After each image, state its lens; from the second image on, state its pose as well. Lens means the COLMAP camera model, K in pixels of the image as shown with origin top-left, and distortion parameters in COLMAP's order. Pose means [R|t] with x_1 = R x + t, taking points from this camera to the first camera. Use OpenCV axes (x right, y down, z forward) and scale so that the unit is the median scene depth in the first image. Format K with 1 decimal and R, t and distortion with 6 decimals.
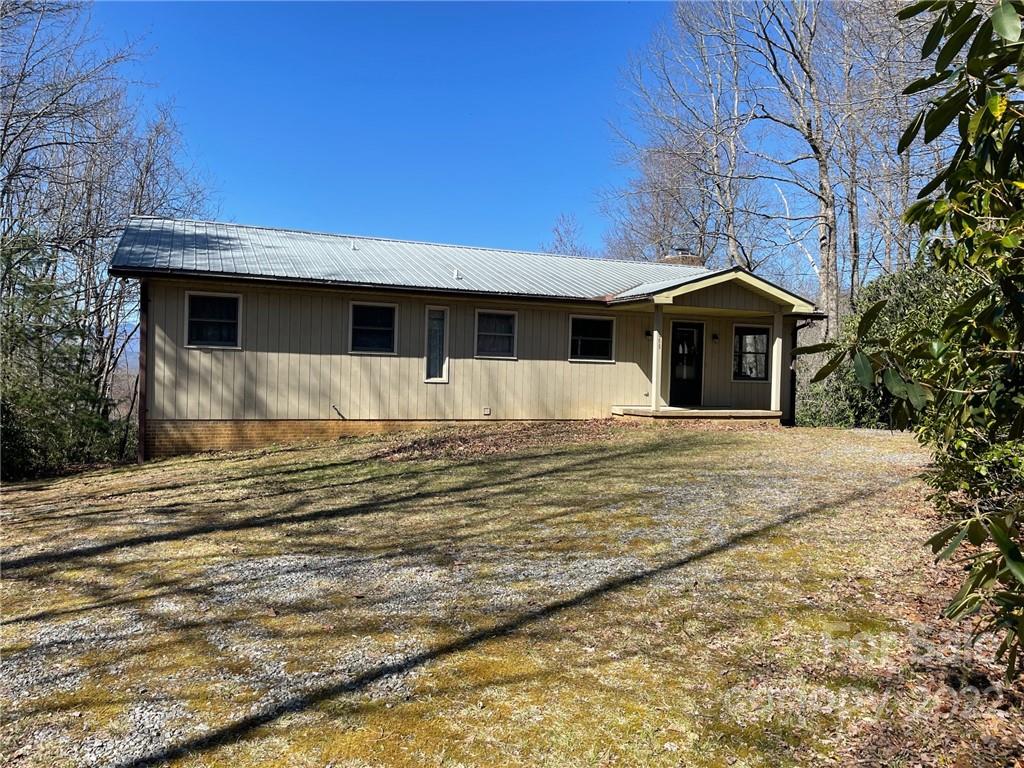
lens RADIAL K [[777.2, 0, 512.0], [0, 777.2, 384.0], [0, 0, 1]] dist [0.062796, -0.000452]
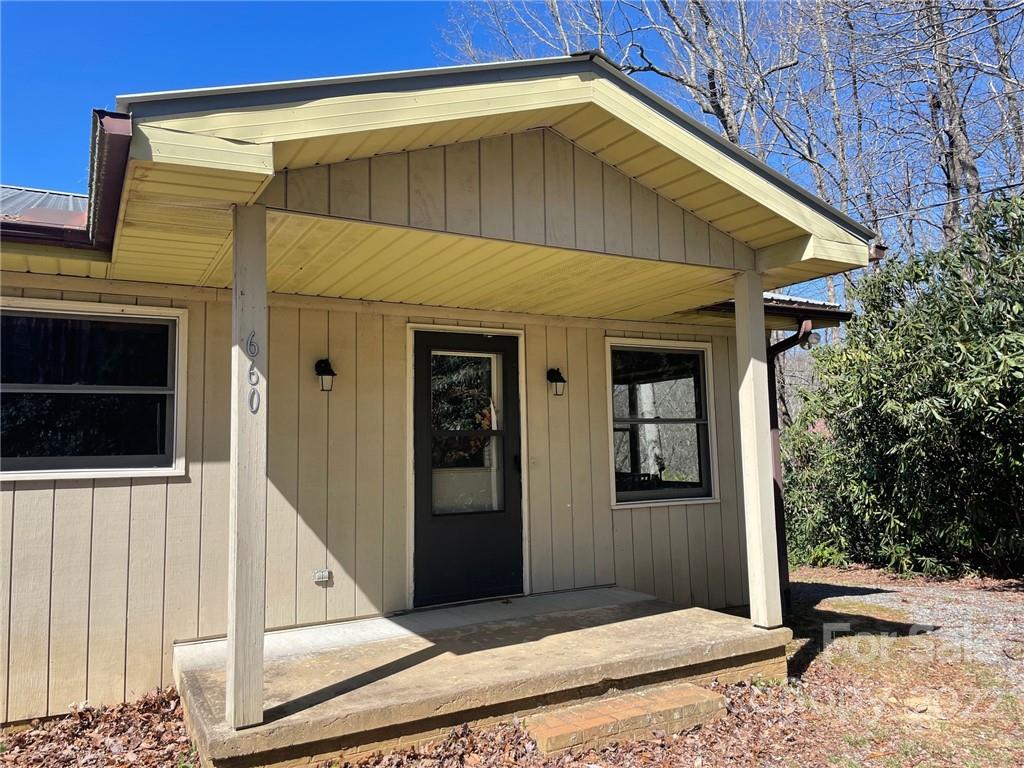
lens RADIAL K [[777.2, 0, 512.0], [0, 777.2, 384.0], [0, 0, 1]] dist [0.062796, -0.000452]
pose [[0.991152, -0.037736, 0.127257, 0.316222], [0.050677, 0.993692, -0.100039, -0.038737], [-0.122679, 0.105603, 0.986812, 1.067796]]
